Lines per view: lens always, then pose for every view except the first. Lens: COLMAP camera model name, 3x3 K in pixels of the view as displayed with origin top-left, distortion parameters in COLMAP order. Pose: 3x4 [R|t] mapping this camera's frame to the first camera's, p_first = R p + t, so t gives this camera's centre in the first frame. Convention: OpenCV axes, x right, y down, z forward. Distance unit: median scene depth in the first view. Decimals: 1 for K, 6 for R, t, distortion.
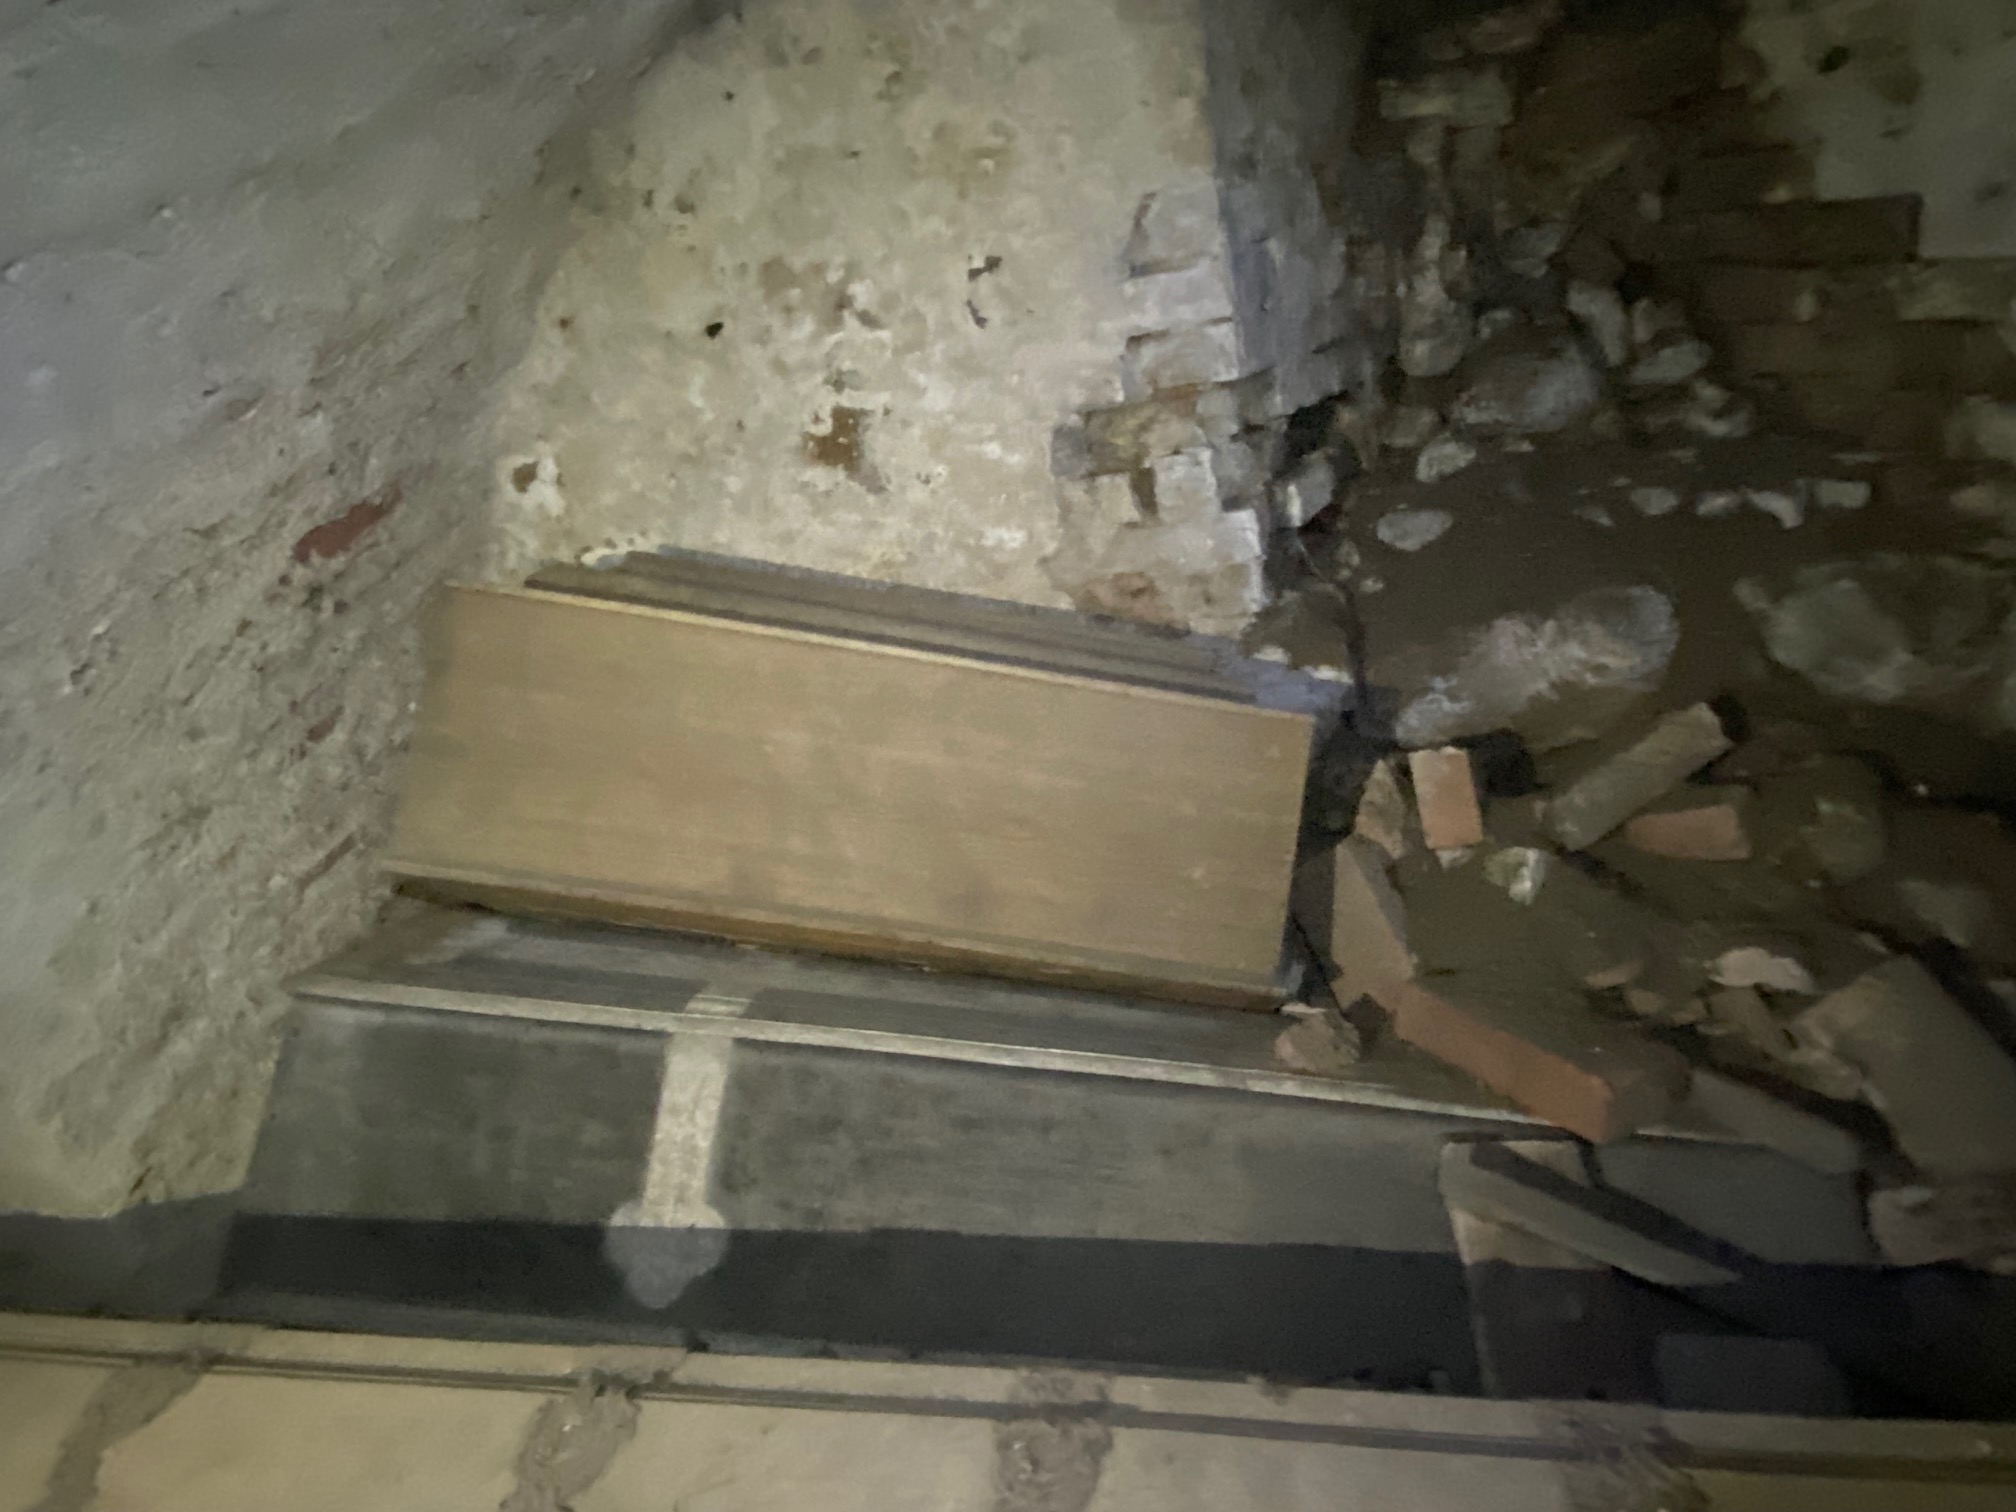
lens RADIAL K [[1081.2, 0, 1008.0], [0, 1081.2, 756.0], [0, 0, 1]] dist [0.000494, -0.015310]
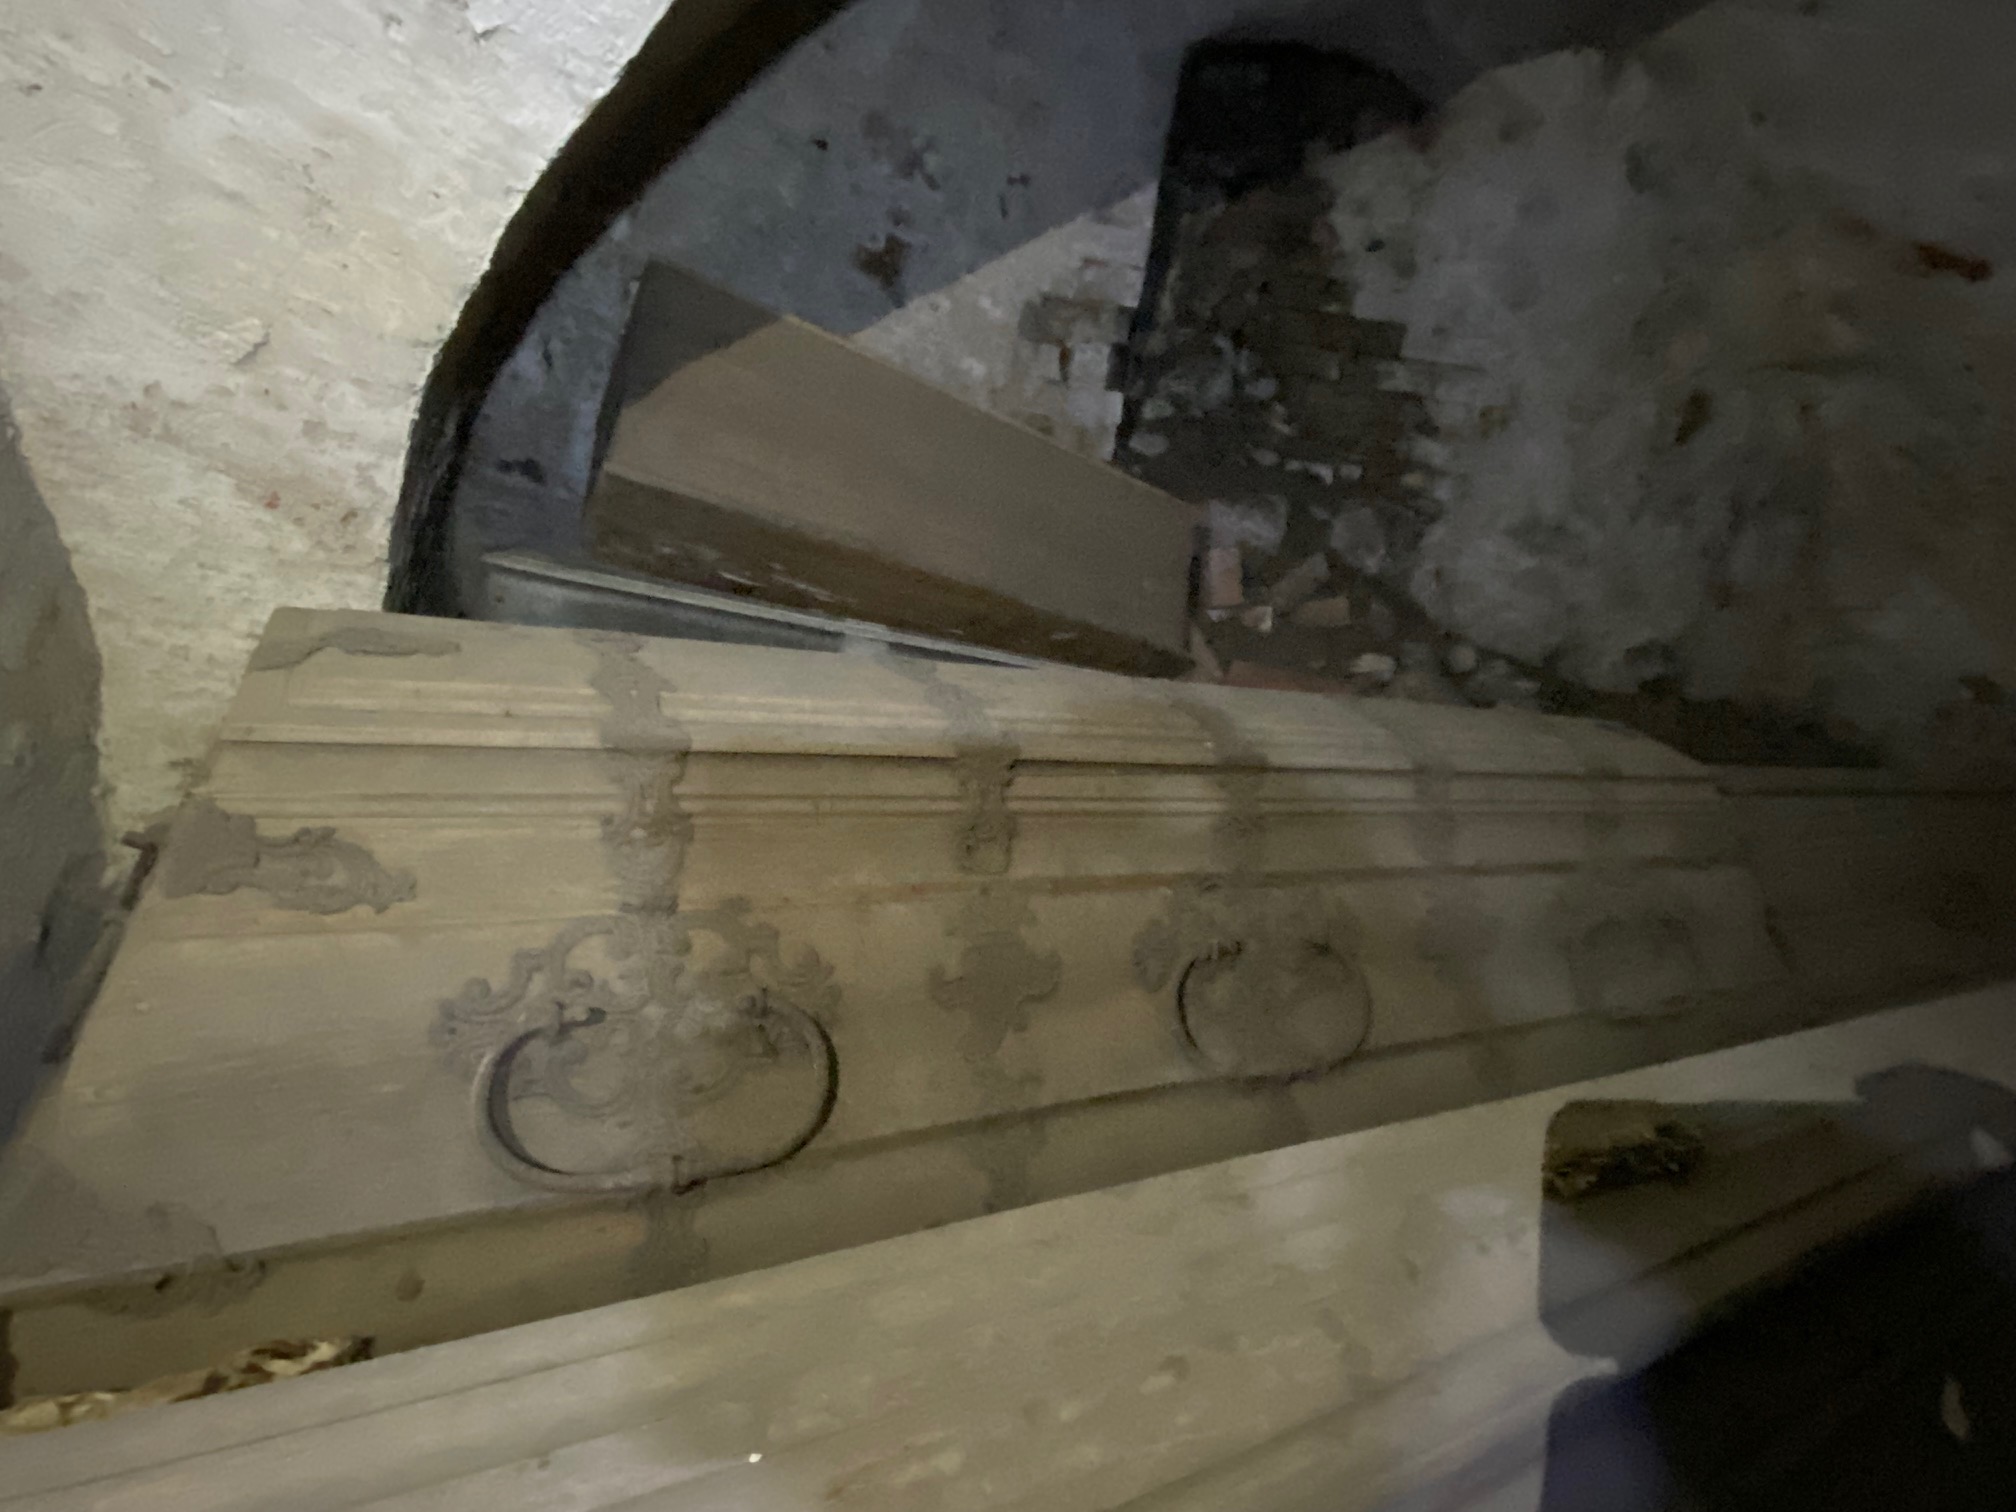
lens RADIAL K [[1081.2, 0, 1008.0], [0, 1081.2, 756.0], [0, 0, 1]] dist [0.000494, -0.015310]
pose [[0.802363, 0.082719, 0.591076, -0.809347], [-0.058840, 0.996488, -0.059582, 0.413029], [-0.593928, 0.013027, 0.804412, -0.175896]]
